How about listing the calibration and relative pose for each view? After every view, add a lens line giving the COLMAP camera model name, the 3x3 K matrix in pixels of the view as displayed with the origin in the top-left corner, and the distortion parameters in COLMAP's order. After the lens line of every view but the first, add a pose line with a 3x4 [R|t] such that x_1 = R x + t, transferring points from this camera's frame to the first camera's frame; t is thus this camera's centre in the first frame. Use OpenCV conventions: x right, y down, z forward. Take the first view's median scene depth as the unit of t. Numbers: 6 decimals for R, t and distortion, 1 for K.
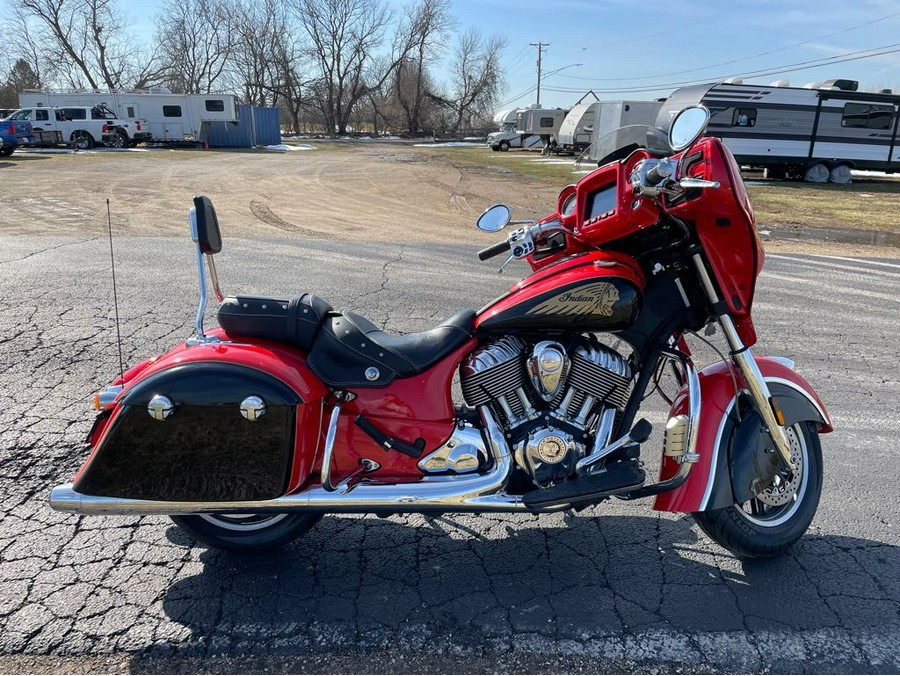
lens RADIAL K [[673.0, 0, 452.4], [0, 673.0, 341.1], [0, 0, 1]] dist [0.090301, -0.107547]
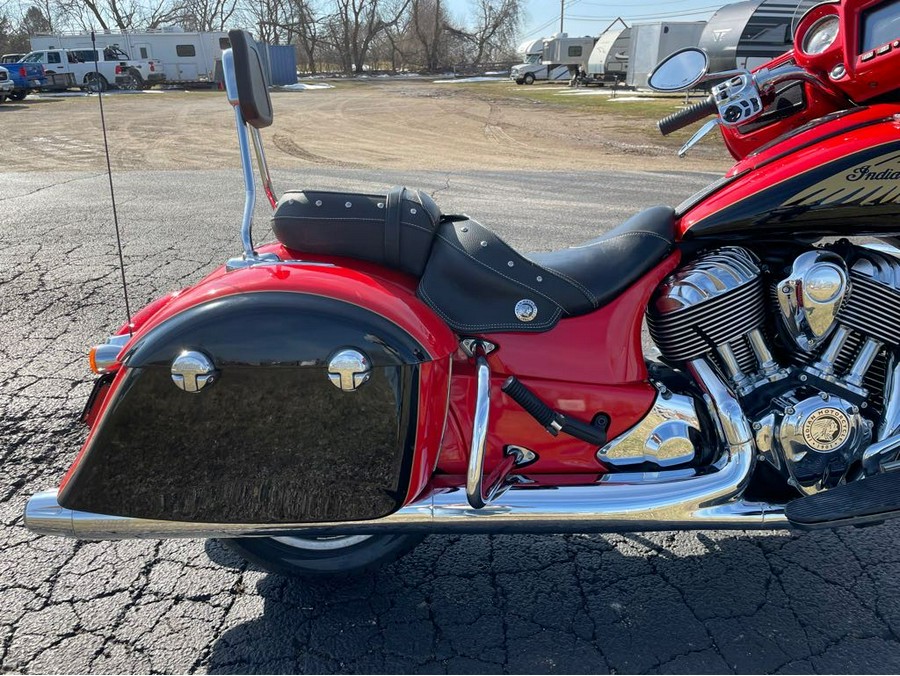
lens RADIAL K [[678.6, 0, 452.8], [0, 678.6, 326.3], [0, 0, 1]] dist [0.091347, -0.112789]
pose [[0.999351, -0.015613, -0.032473, -0.037783], [0.017524, 0.998079, 0.059430, 0.005741], [0.031482, -0.059961, 0.997704, 0.086321]]
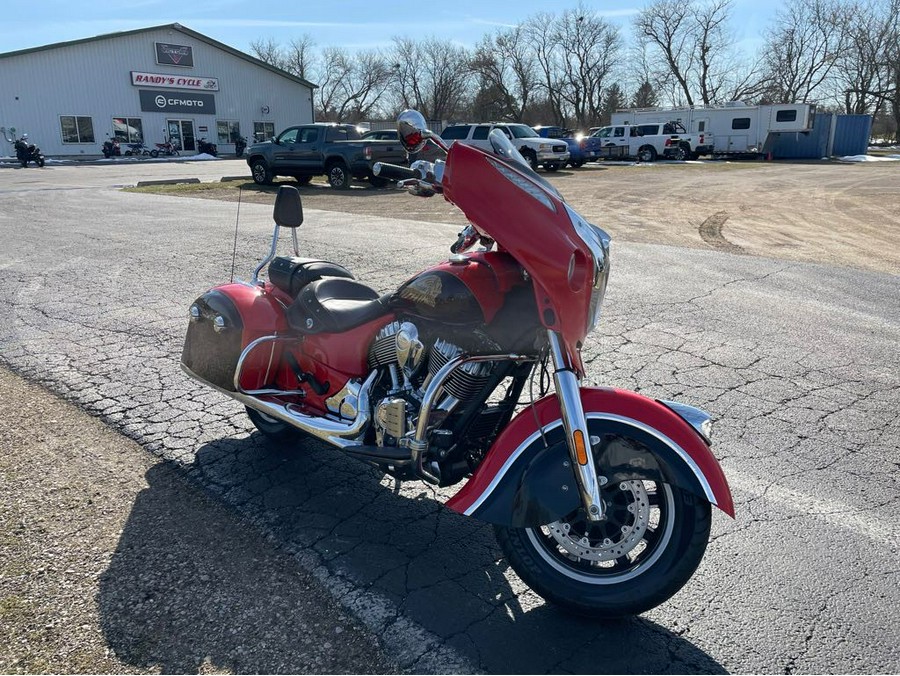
lens RADIAL K [[670.8, 0, 450.0], [0, 670.8, 338.0], [0, 0, 1]] dist [0.088688, -0.111992]
pose [[0.700573, 0.184695, -0.689265, 0.215411], [-0.198309, 0.978266, 0.060573, -0.012969], [0.685472, 0.094251, 0.721973, 0.054865]]
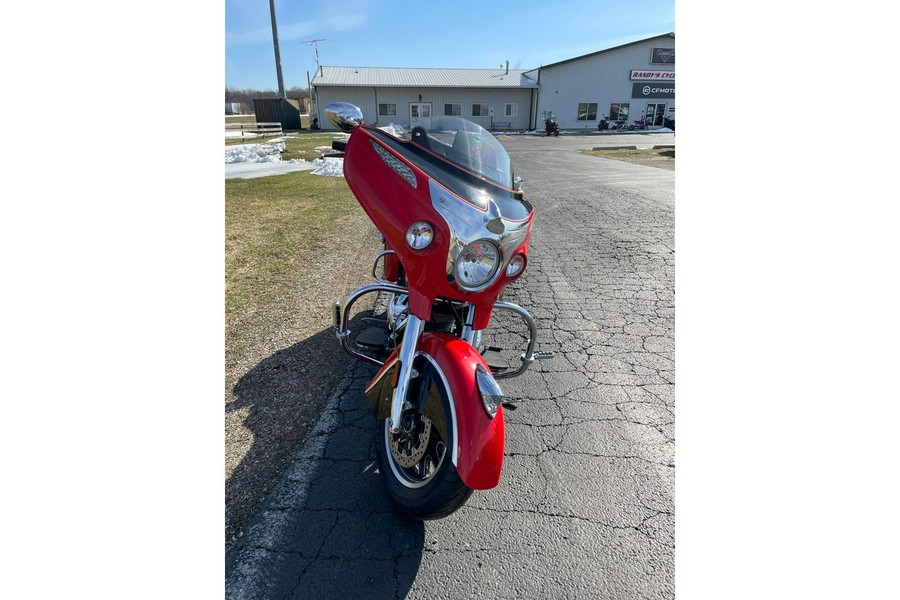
lens RADIAL K [[471.1, 0, 469.8], [0, 471.1, 294.7], [0, 0, 1]] dist [0.001391, -0.000380]
pose [[0.001756, 0.336017, -0.941854, 0.270149], [-0.287400, 0.902289, 0.321366, -0.071016], [0.957809, 0.270124, 0.098156, 0.236939]]
